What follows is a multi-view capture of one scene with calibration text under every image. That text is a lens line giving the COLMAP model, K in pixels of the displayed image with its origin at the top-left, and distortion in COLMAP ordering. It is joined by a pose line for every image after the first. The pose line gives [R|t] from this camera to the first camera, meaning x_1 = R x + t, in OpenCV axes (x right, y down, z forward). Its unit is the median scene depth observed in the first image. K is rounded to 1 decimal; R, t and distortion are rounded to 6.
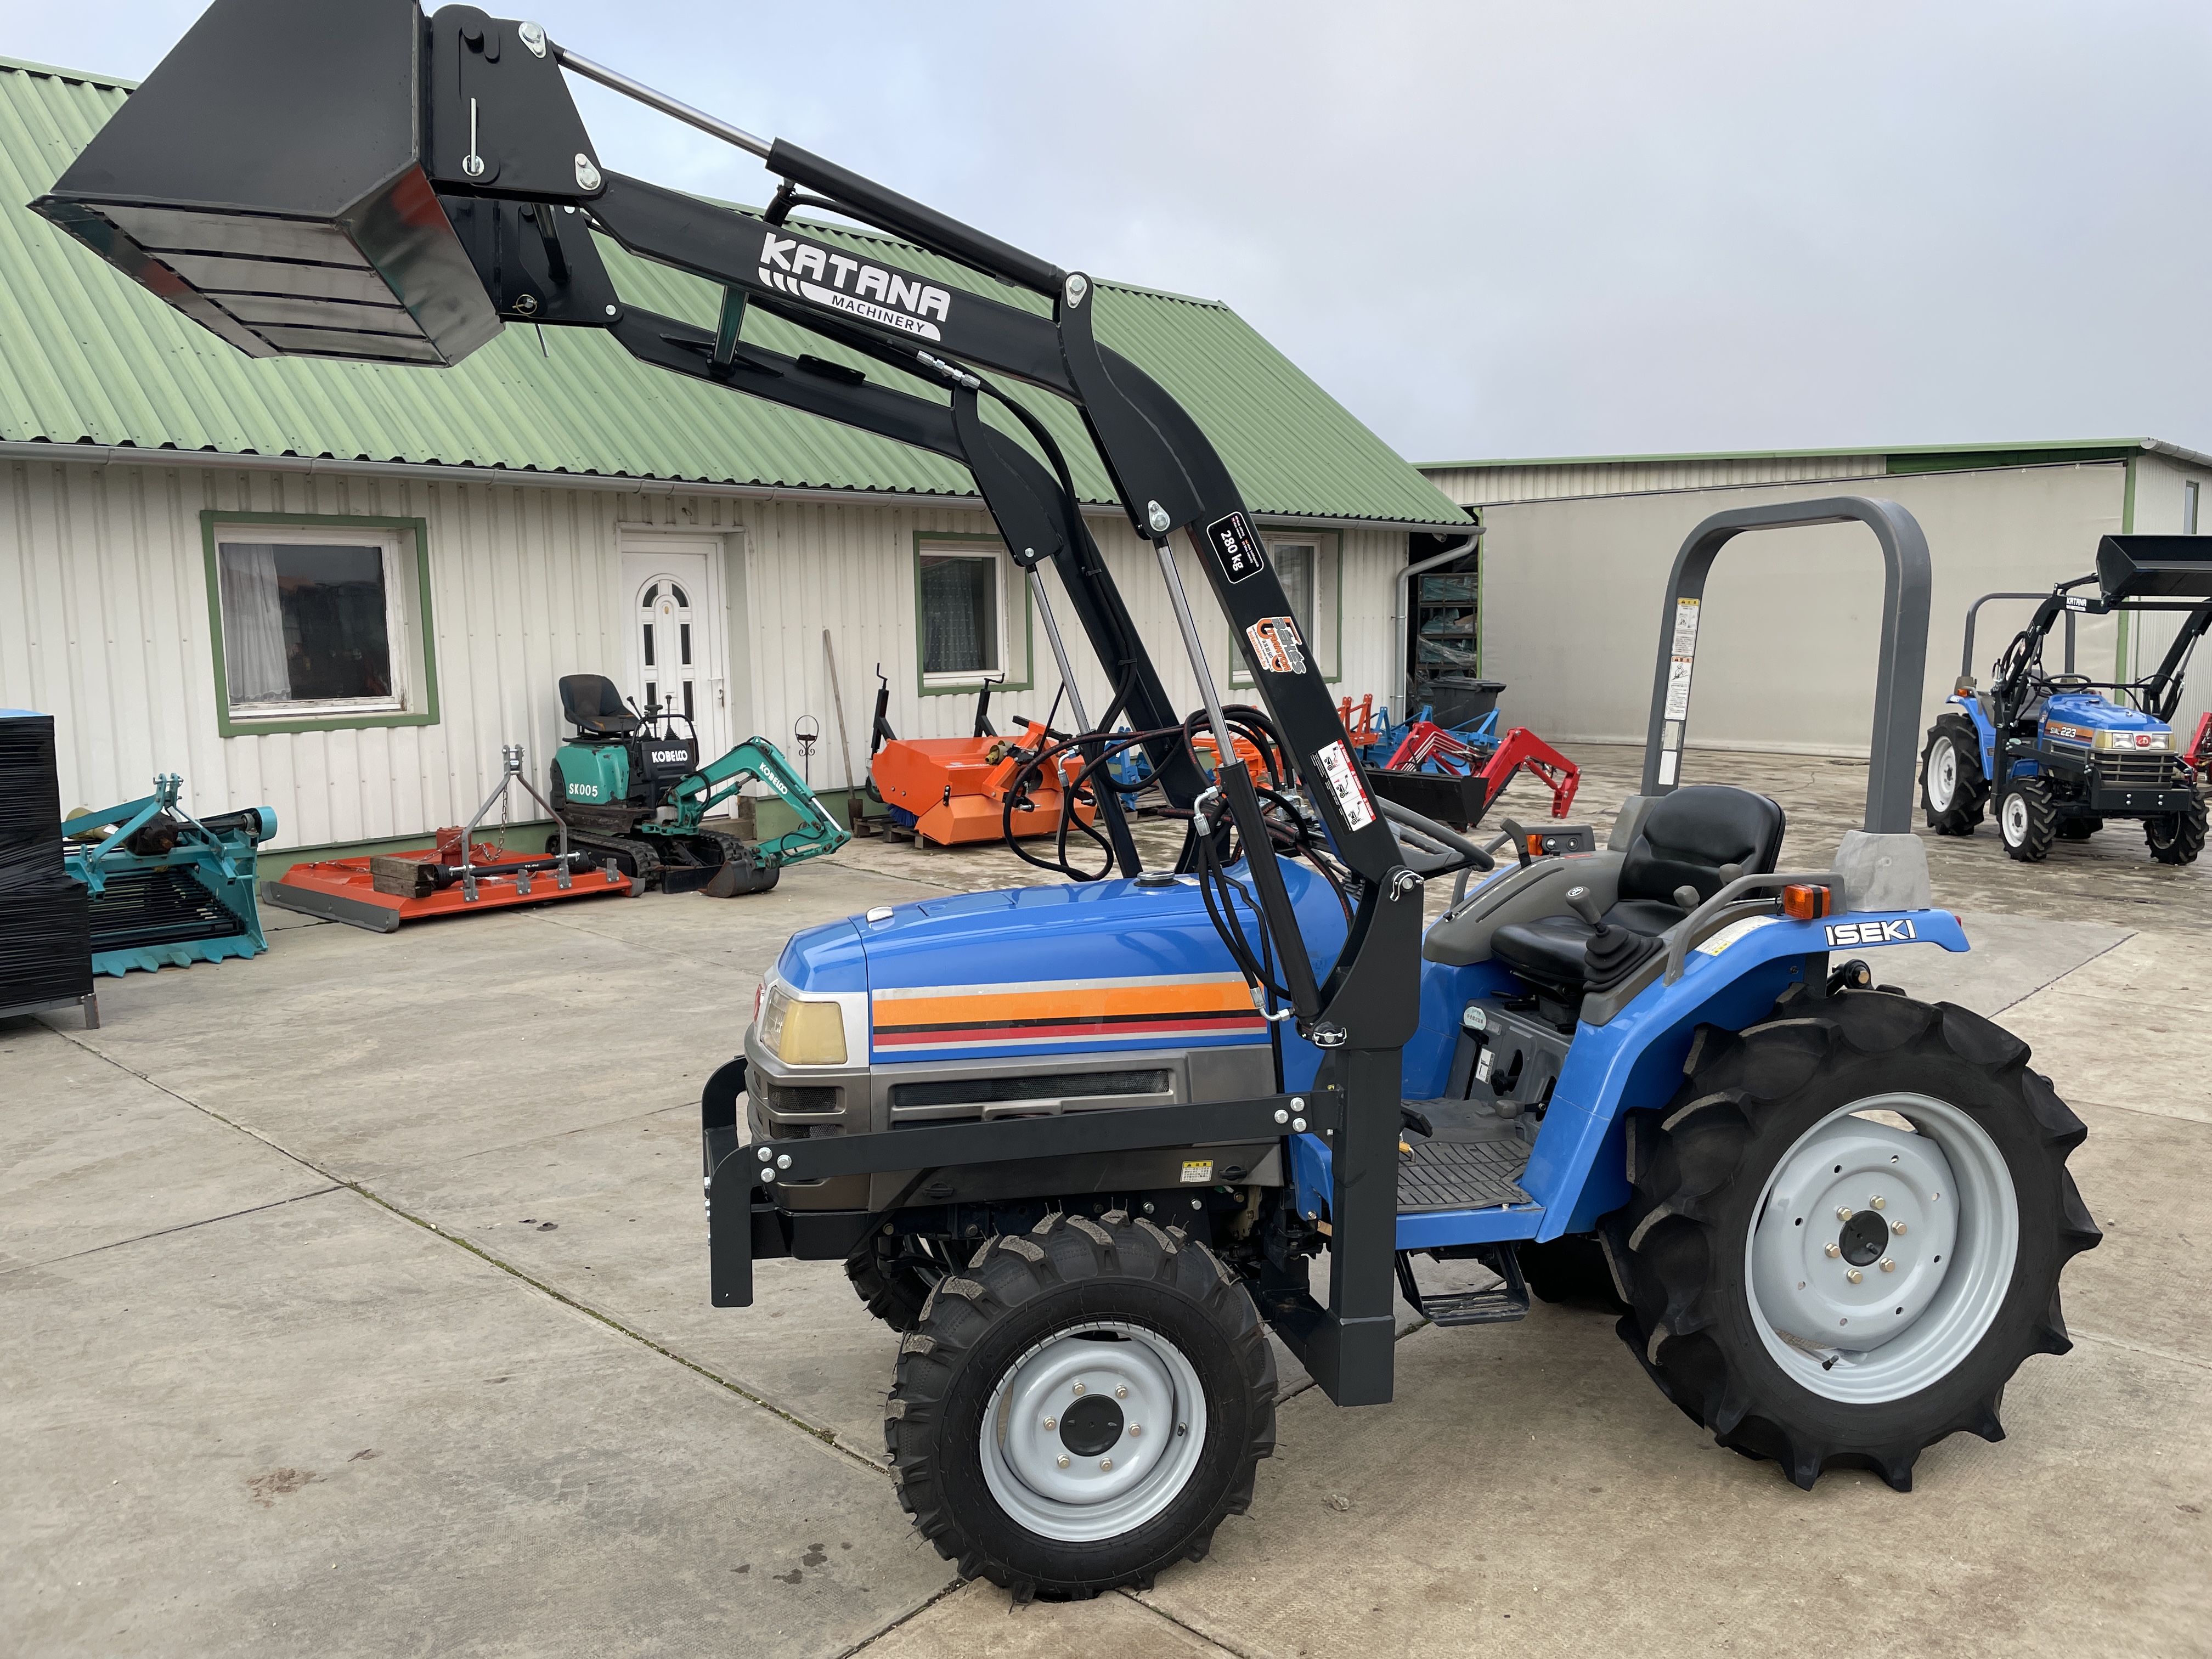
lens RADIAL K [[1675.4, 0, 1103.6], [0, 1675.4, 813.6], [0, 0, 1]] dist [0.089142, -0.123876]
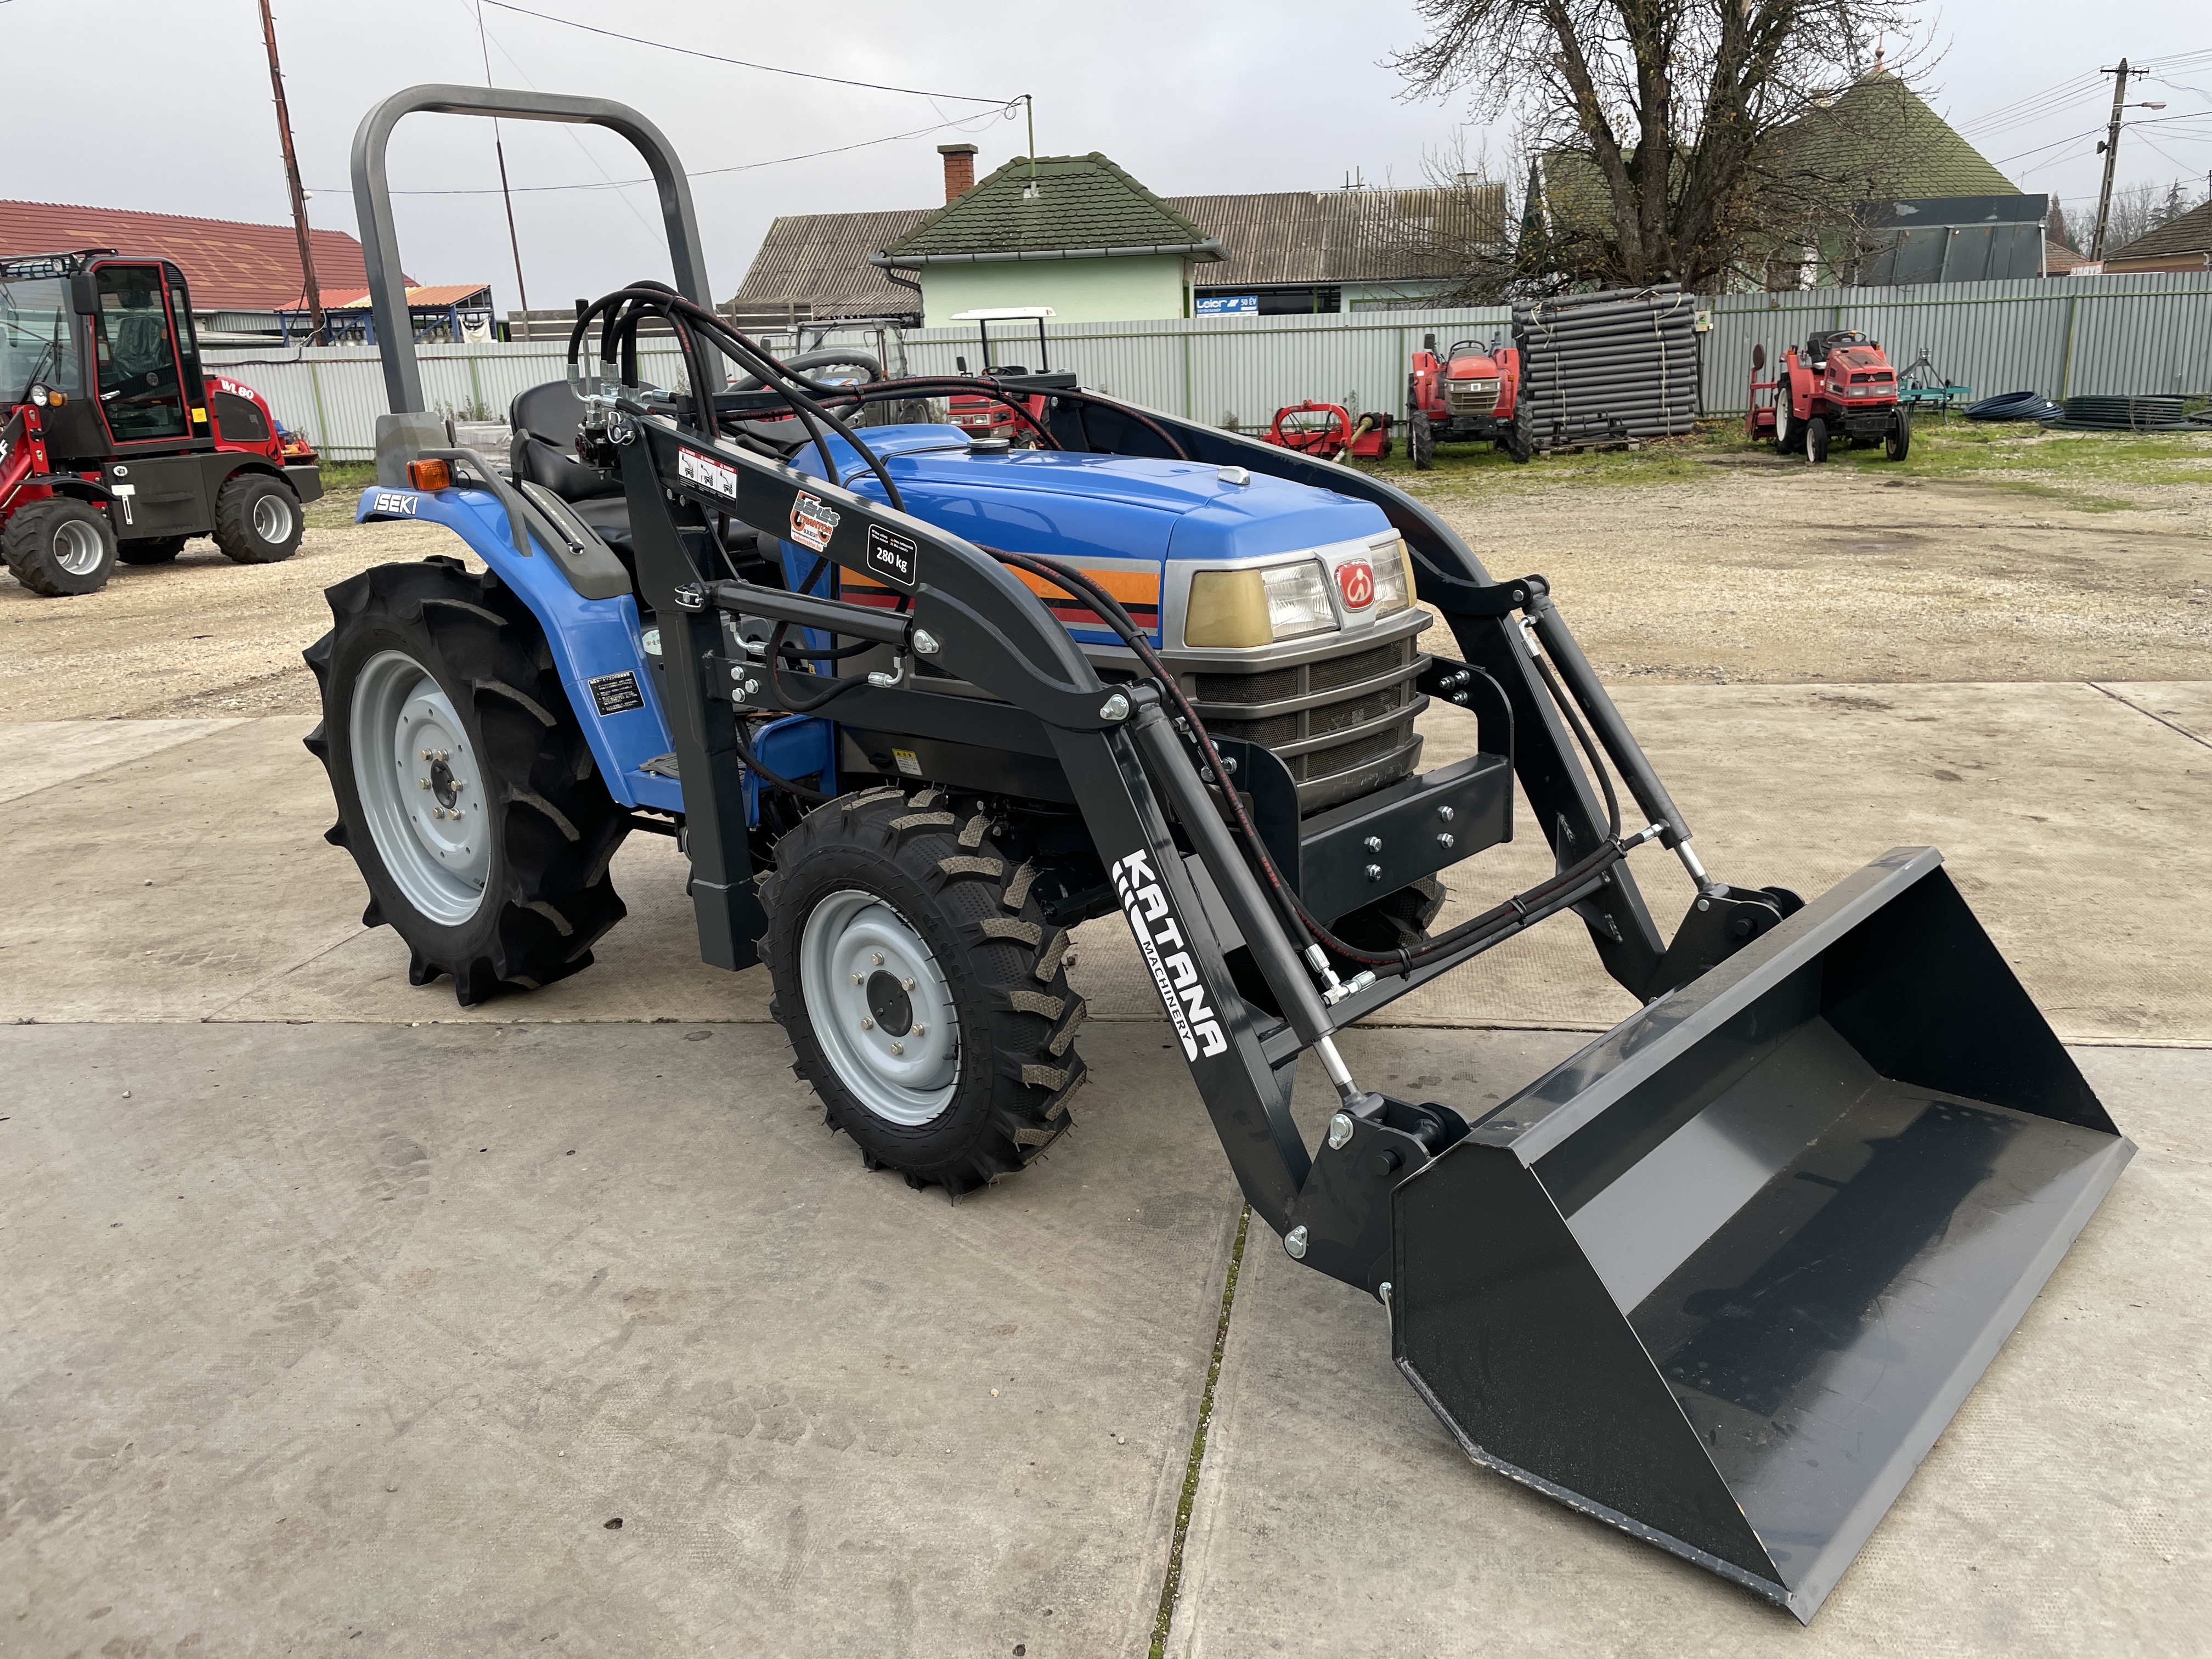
lens RADIAL K [[1675.4, 0, 1127.2], [0, 1675.4, 812.9], [0, 0, 1]] dist [0.089142, -0.123876]
pose [[-0.547842, -0.187629, 0.815269, -0.253532], [0.138493, 0.940738, 0.309568, -0.014544], [-0.825039, 0.282503, -0.489391, 0.468974]]
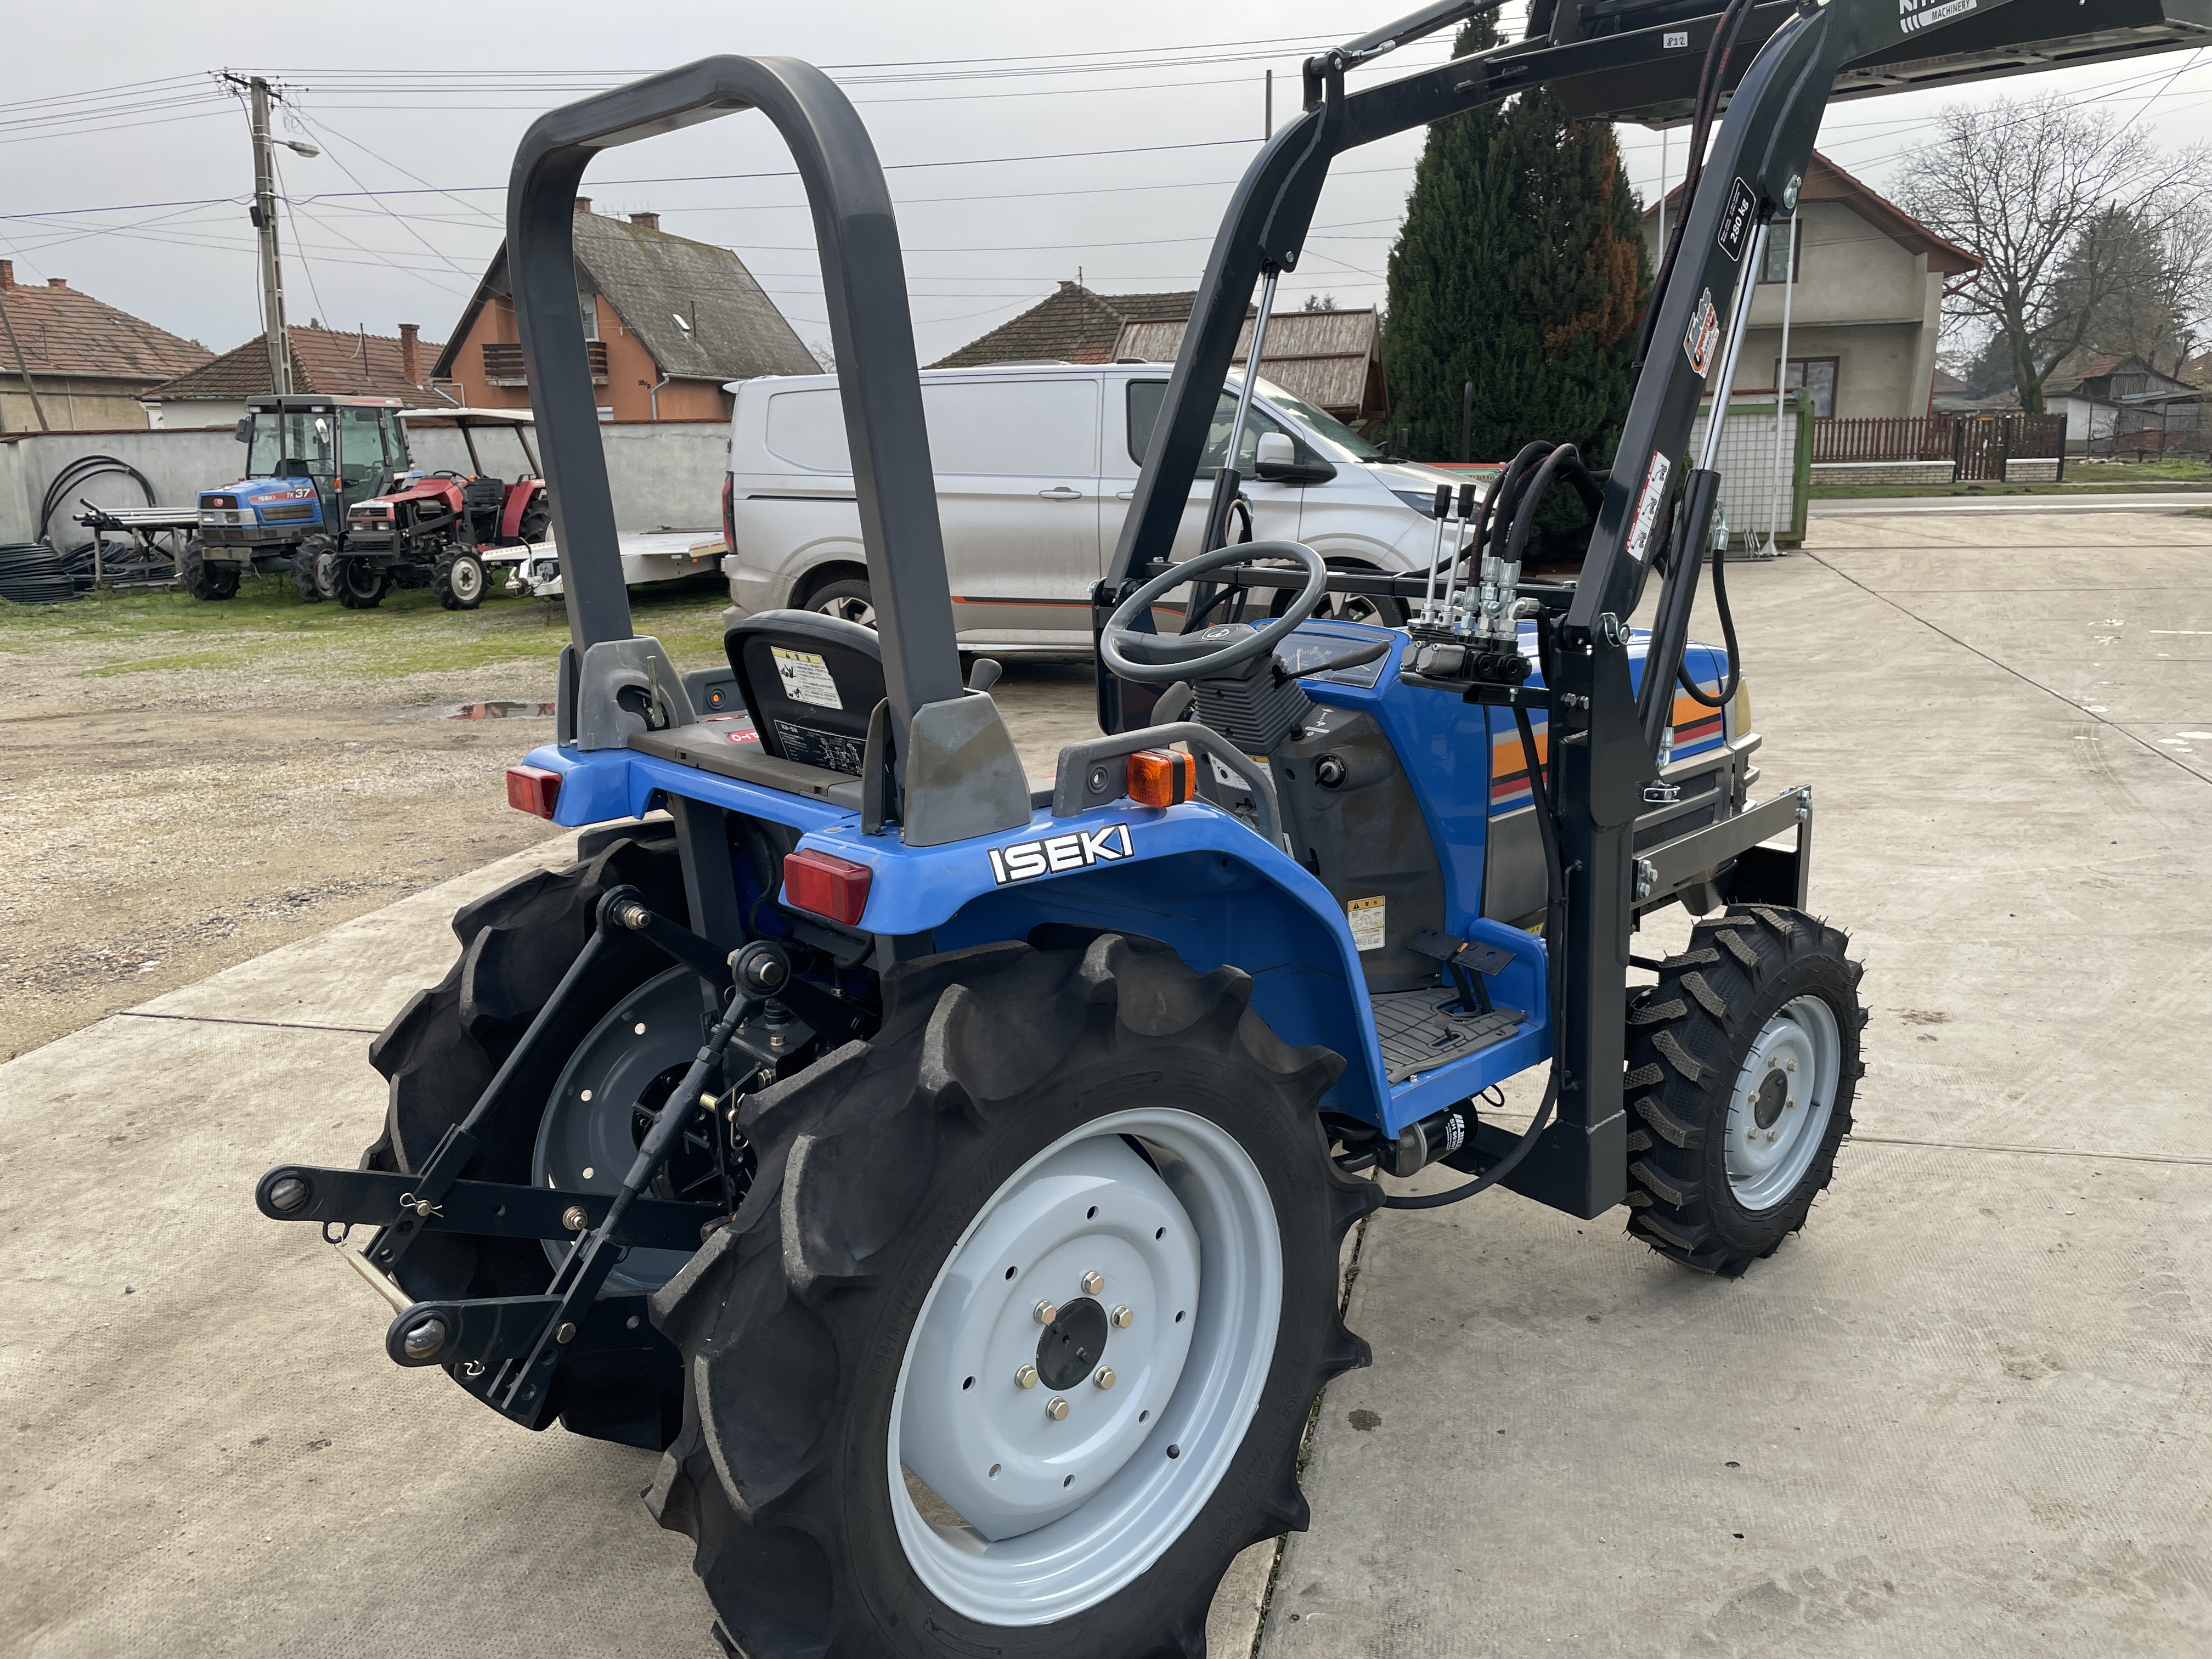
lens RADIAL K [[1675.4, 0, 1120.9], [0, 1675.4, 818.0], [0, 0, 1]] dist [0.089142, -0.123876]
pose [[-0.888107, 0.135386, -0.439245, 0.191839], [-0.016237, 0.945799, 0.324348, -0.050046], [0.459349, 0.295188, -0.837772, 0.559015]]
